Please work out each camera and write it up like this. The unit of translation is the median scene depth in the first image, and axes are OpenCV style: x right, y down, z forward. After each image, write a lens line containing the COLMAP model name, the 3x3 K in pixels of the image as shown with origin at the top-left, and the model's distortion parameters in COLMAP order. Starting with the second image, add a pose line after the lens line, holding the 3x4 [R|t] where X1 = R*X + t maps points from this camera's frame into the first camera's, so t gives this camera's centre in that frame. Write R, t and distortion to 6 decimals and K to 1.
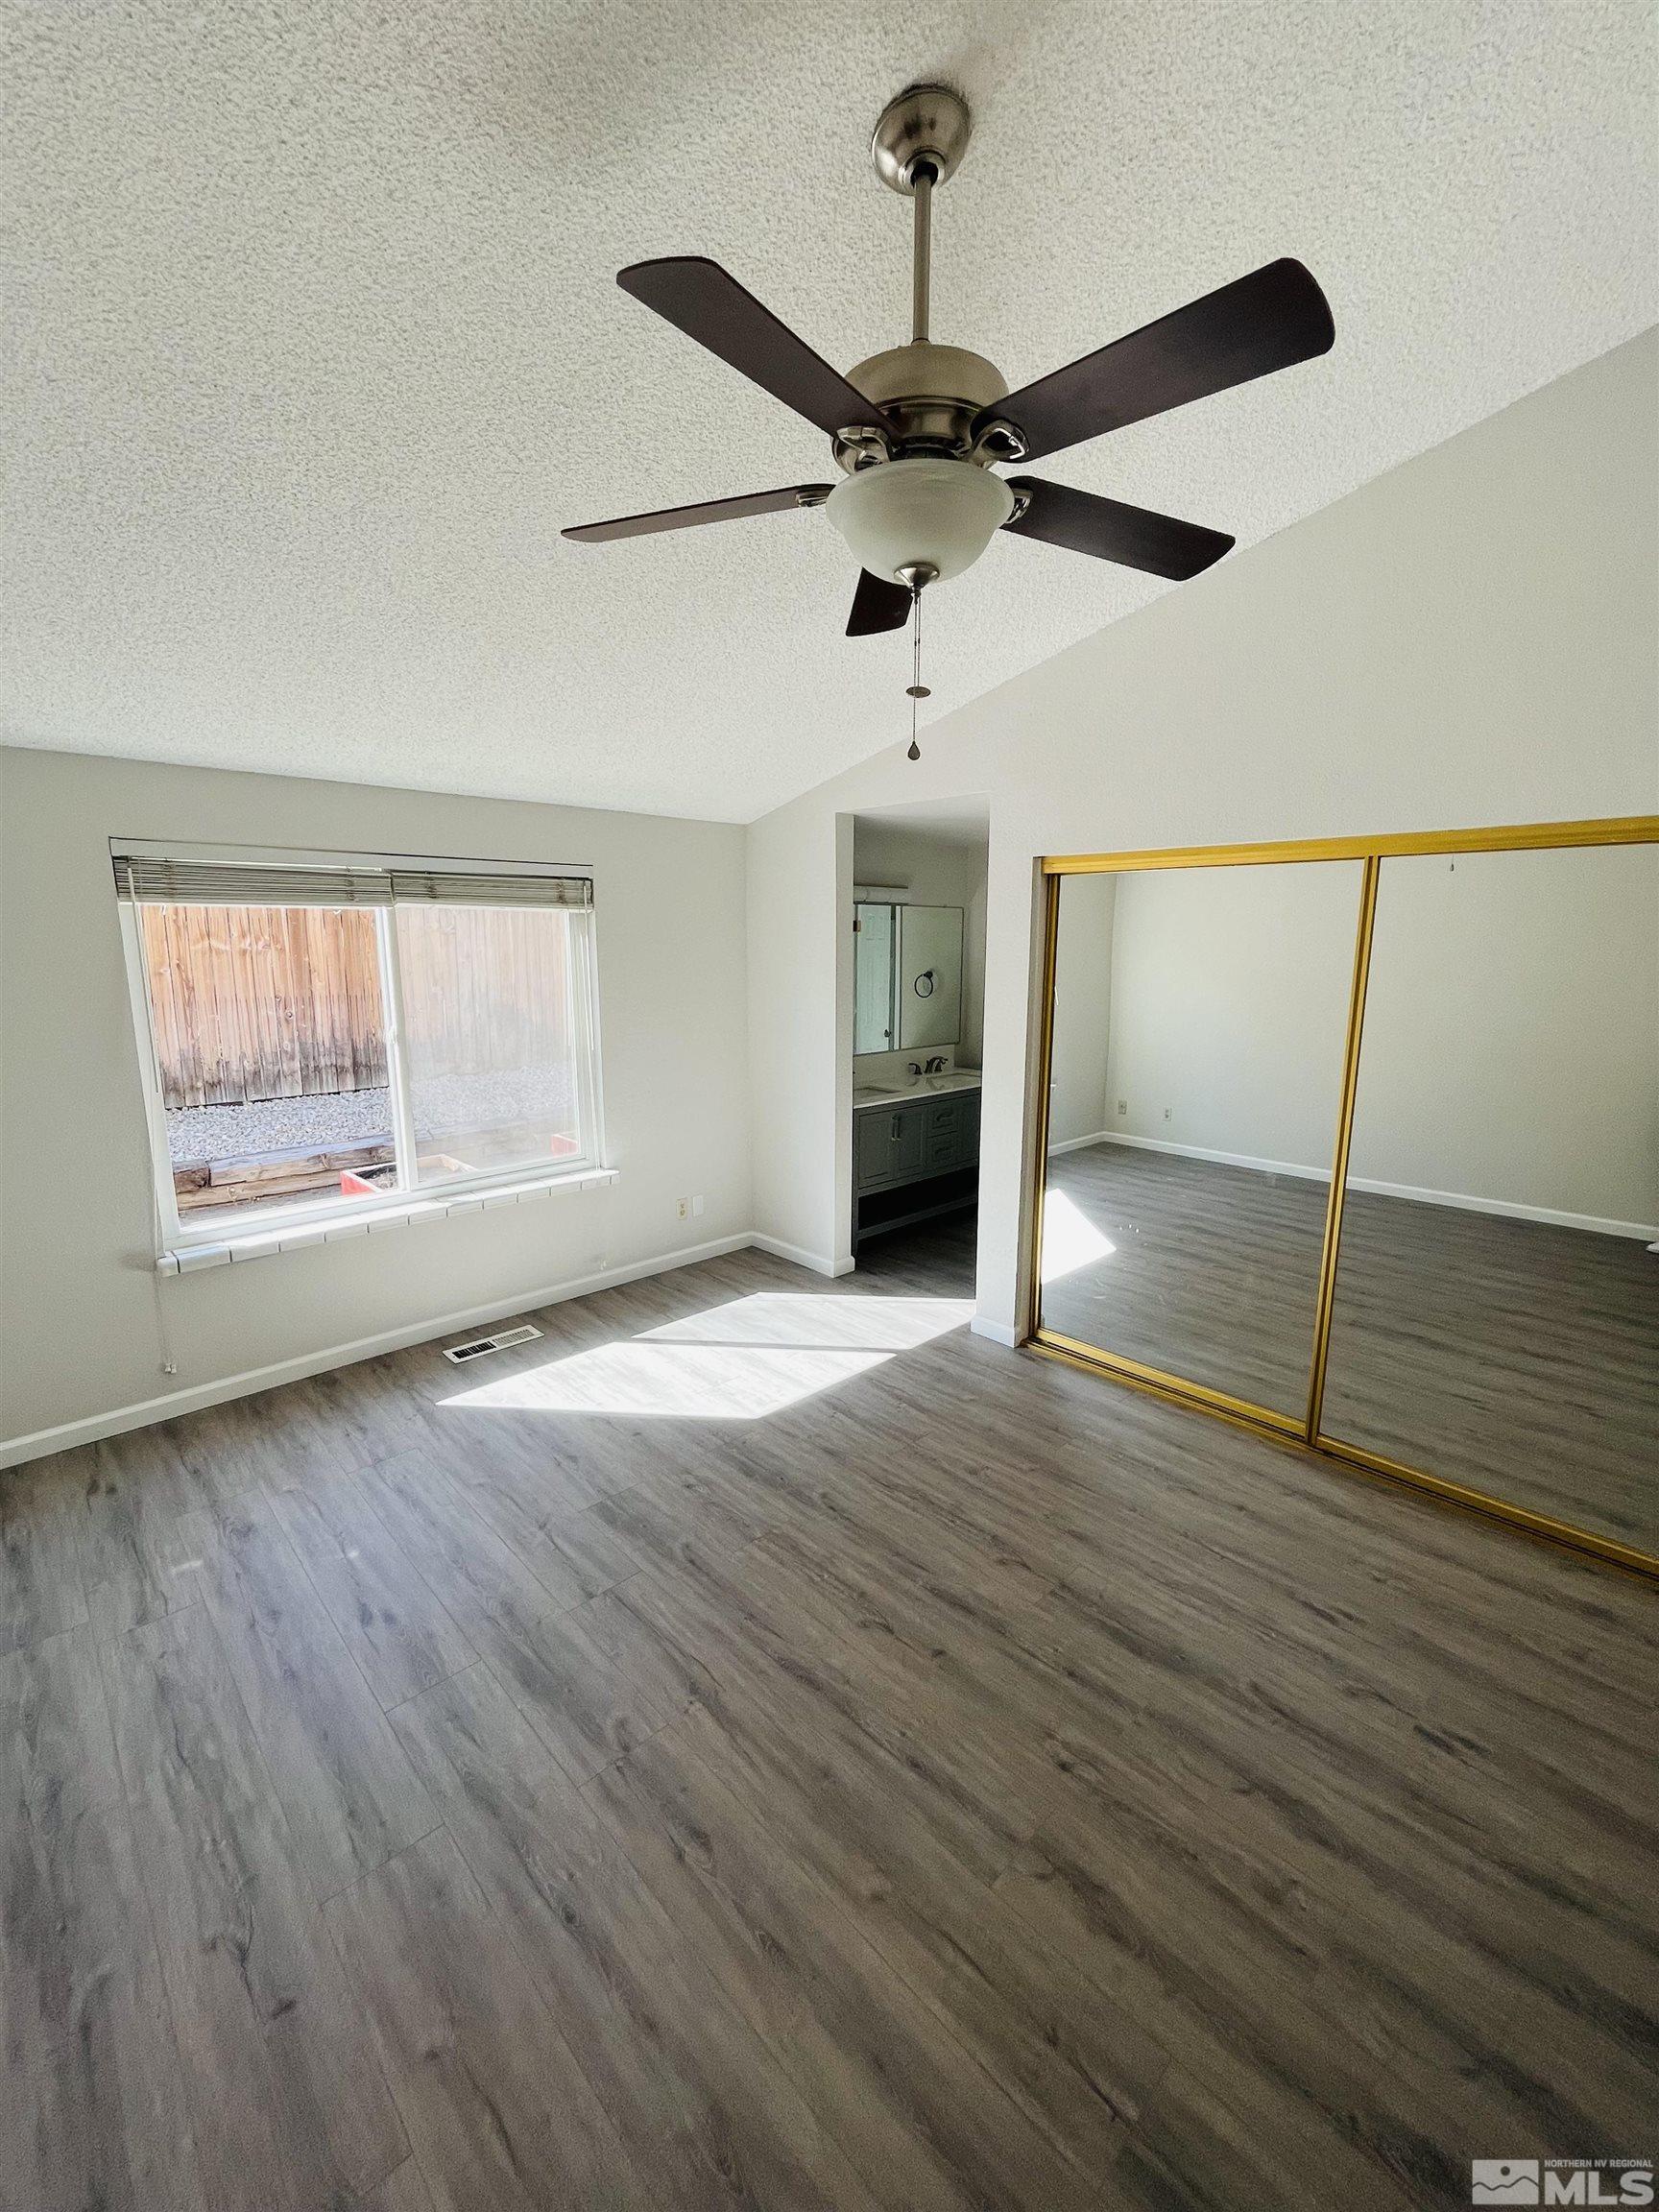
lens RADIAL K [[904.7, 0, 825.5], [0, 904.7, 1098.7], [0, 0, 1]] dist [-0.002340, -0.000491]
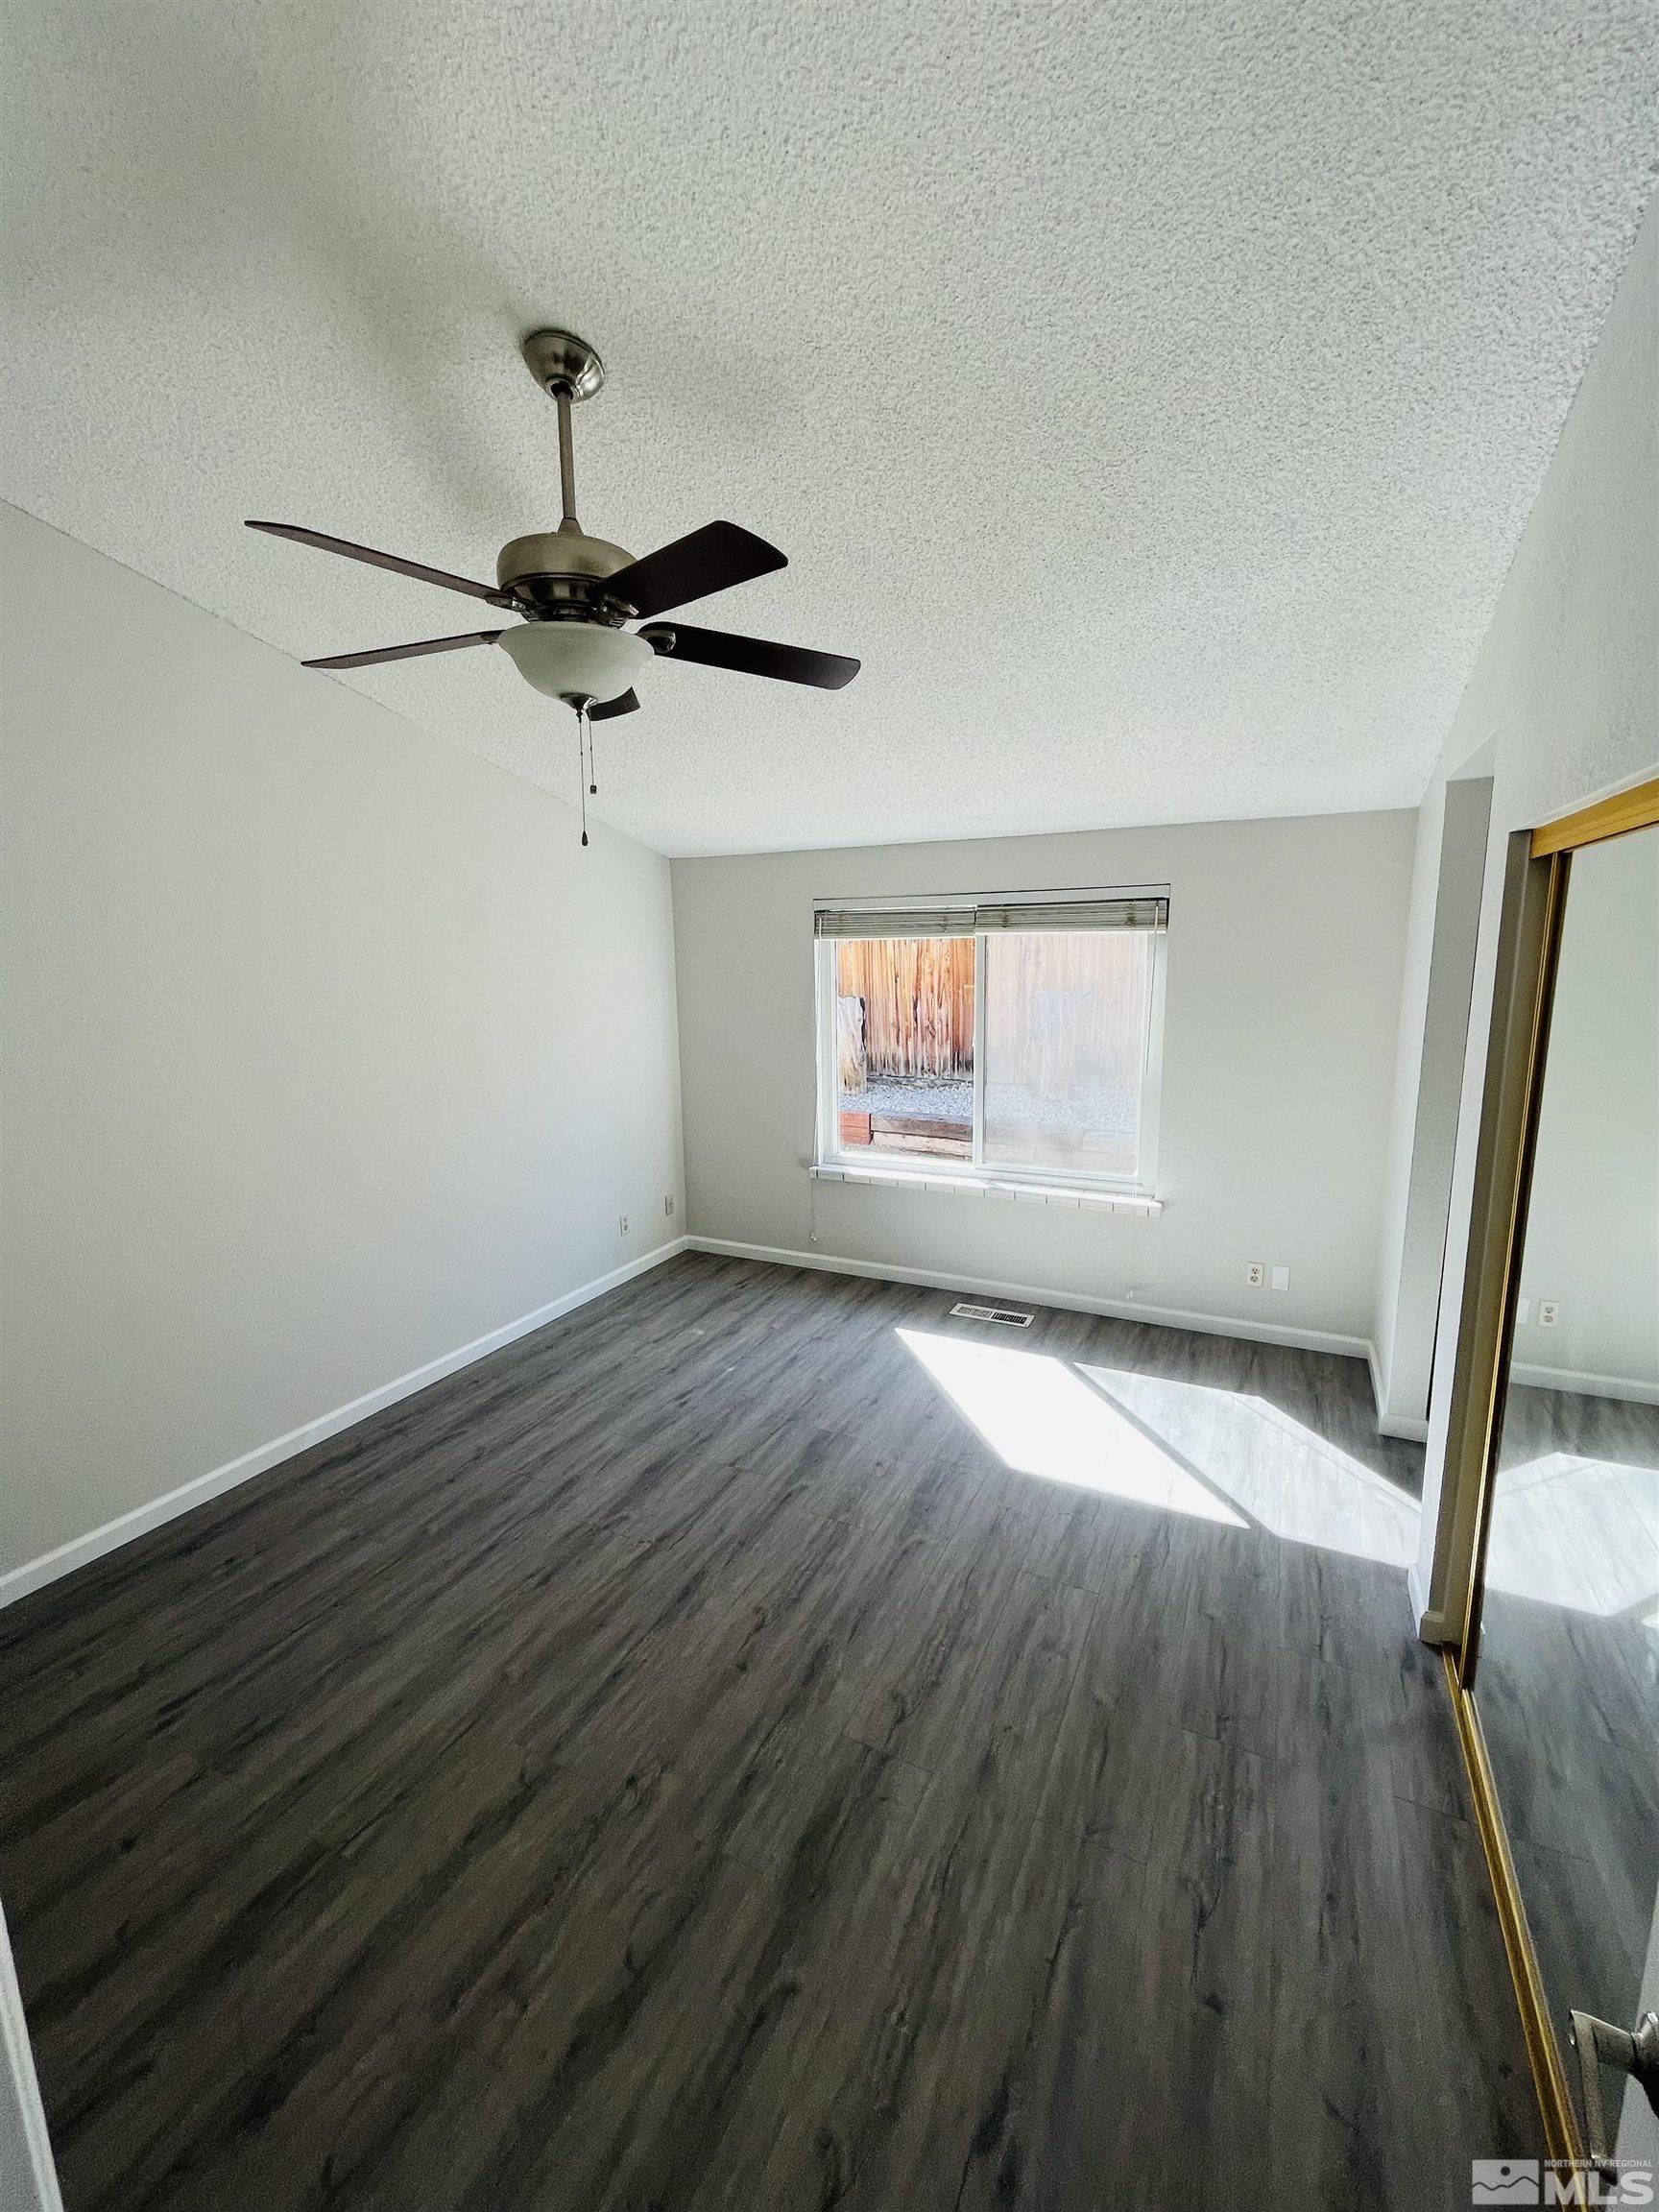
lens RADIAL K [[904.7, 0, 825.5], [0, 904.7, 1098.7], [0, 0, 1]] dist [-0.002340, -0.000491]
pose [[0.335011, 0.151350, -0.929979, 0.790908], [-0.149384, 0.983062, 0.106175, -0.119065], [0.930297, 0.103354, 0.351945, 0.505345]]
